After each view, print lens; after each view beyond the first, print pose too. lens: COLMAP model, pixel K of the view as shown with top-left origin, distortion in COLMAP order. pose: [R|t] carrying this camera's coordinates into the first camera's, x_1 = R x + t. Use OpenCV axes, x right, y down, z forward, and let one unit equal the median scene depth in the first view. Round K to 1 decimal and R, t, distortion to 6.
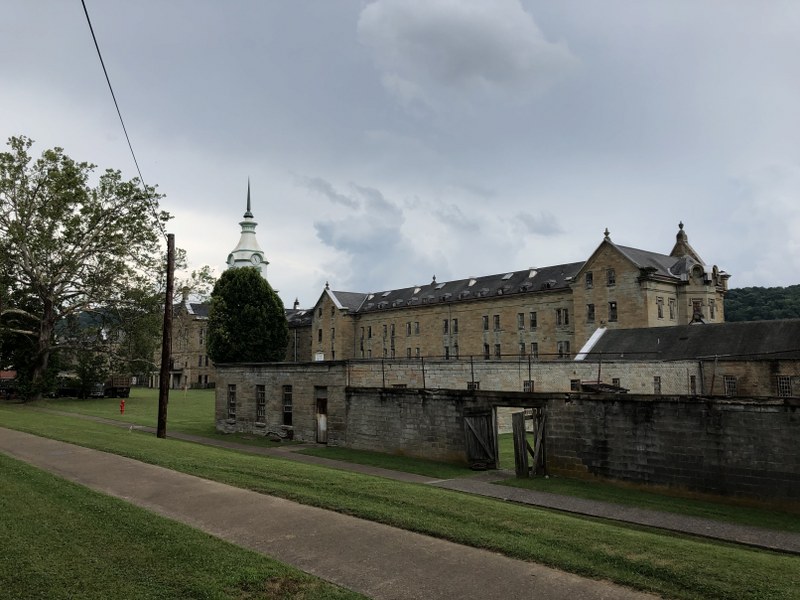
lens RADIAL K [[653.1, 0, 398.8], [0, 653.1, 300.0], [0, 0, 1]] dist [-0.011274, -0.005933]
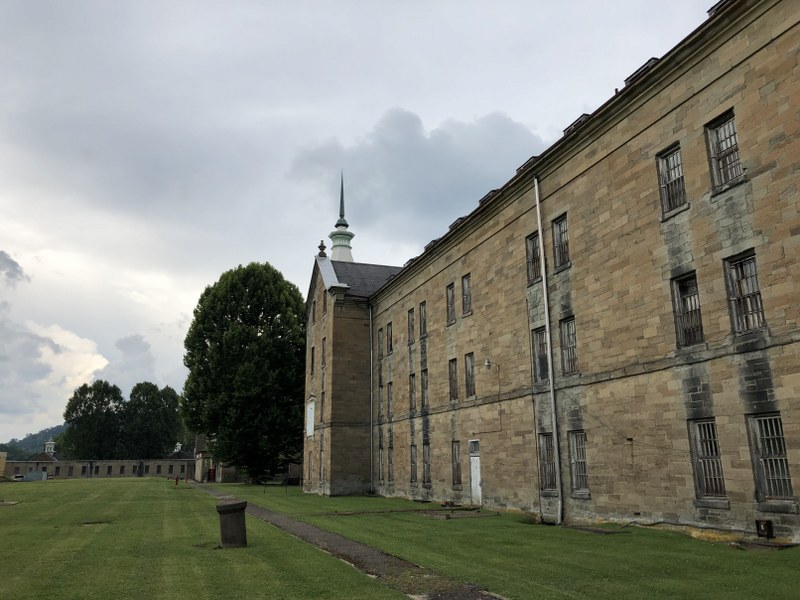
lens RADIAL K [[653.1, 0, 400.9], [0, 653.1, 300.9], [0, 0, 1]] dist [-0.011274, -0.005933]
pose [[0.932675, -0.088467, -0.349702, 0.098504], [0.040366, 0.988967, -0.142530, 0.082392], [0.358453, 0.118818, 0.925956, 0.626355]]
